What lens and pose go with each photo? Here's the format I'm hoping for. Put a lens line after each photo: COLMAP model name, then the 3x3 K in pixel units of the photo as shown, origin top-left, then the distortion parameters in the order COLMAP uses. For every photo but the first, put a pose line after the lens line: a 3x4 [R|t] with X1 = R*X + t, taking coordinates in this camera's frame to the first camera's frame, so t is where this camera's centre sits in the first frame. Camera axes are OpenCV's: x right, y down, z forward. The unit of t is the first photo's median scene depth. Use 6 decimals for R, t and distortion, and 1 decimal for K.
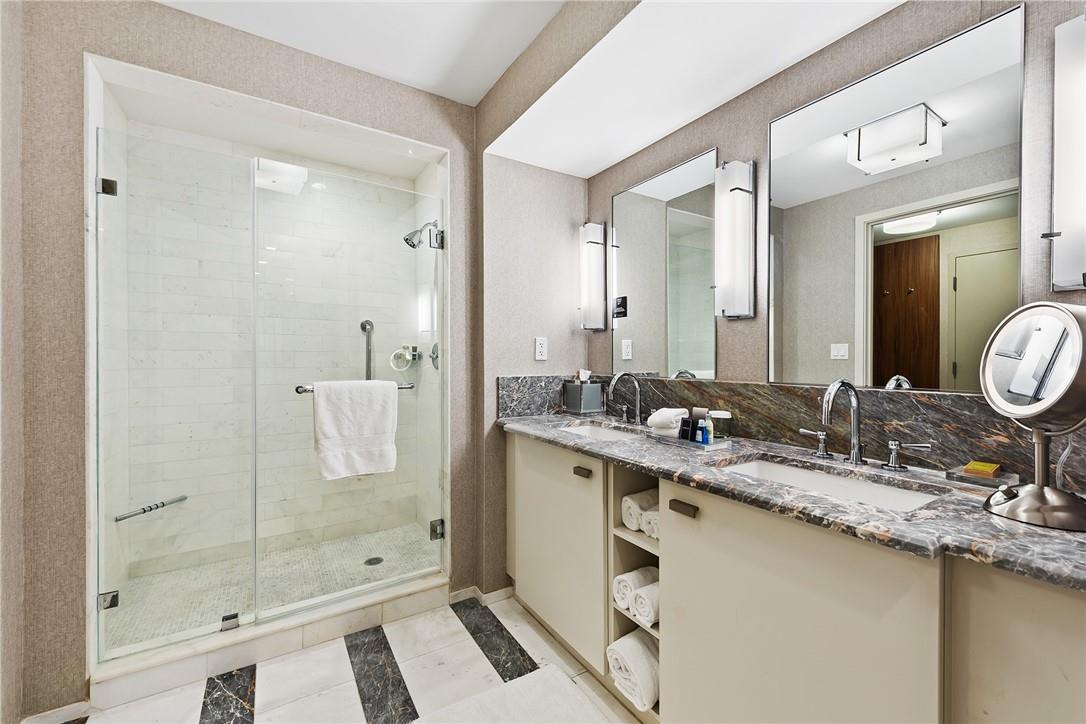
lens RADIAL K [[438.0, 0, 543.0], [0, 438.0, 362.0], [0, 0, 1]] dist [0.013815, -0.000069]
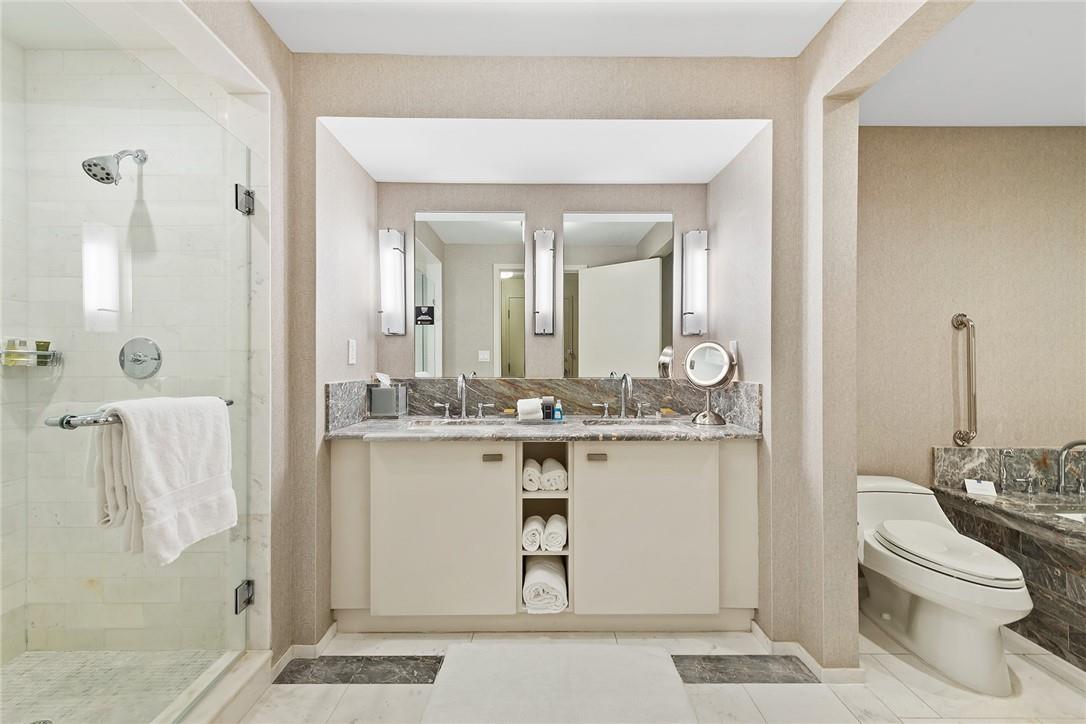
lens RADIAL K [[422.1, 0, 542.3], [0, 422.1, 360.5], [0, 0, 1]] dist [0.016384, -0.005101]
pose [[0.523585, 0.001736, 0.851972, -0.671671], [0.005645, 0.999969, -0.005507, -0.005175], [-0.851955, 0.007693, 0.523559, 0.230492]]
